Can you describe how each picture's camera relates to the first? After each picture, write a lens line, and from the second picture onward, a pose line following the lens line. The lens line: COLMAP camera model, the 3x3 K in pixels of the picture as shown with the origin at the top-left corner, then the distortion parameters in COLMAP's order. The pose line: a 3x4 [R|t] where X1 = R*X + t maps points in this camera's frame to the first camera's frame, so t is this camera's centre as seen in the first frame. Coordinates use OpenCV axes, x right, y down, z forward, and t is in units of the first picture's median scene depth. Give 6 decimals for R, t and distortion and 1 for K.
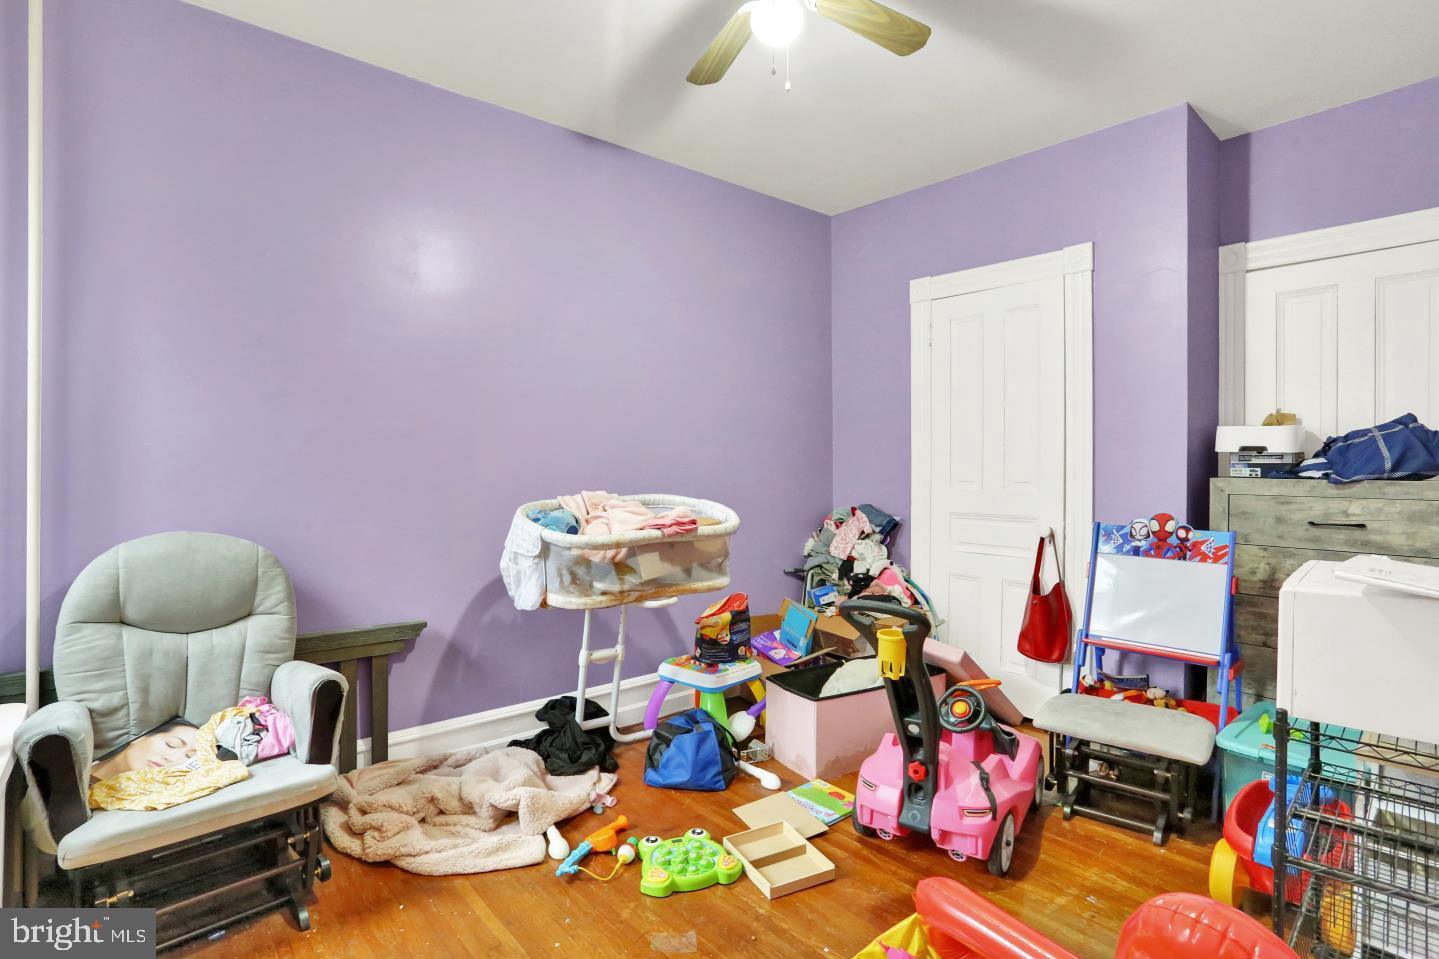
lens RADIAL K [[730.4, 0, 709.0], [0, 730.4, 471.7], [0, 0, 1]] dist [-0.069223, 0.033337]
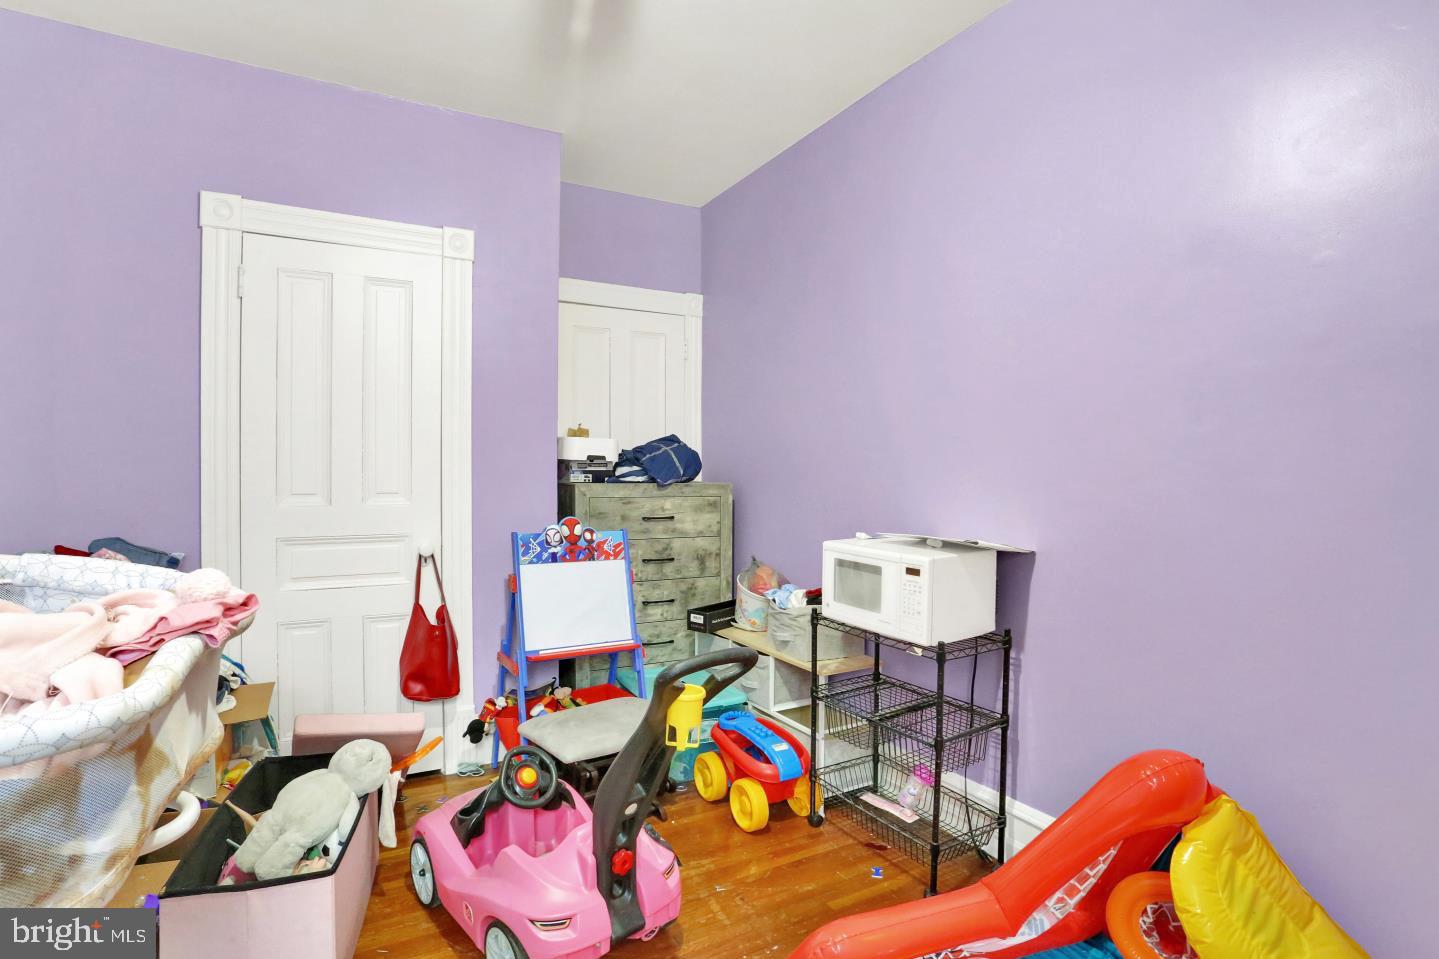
lens RADIAL K [[730.4, 0, 709.0], [0, 730.4, 471.7], [0, 0, 1]] dist [-0.069223, 0.033337]
pose [[0.198504, 0.001059, 0.980099, -0.369923], [0.009399, 0.999951, -0.002984, -0.004493], [-0.980055, 0.009804, 0.198485, 0.600407]]
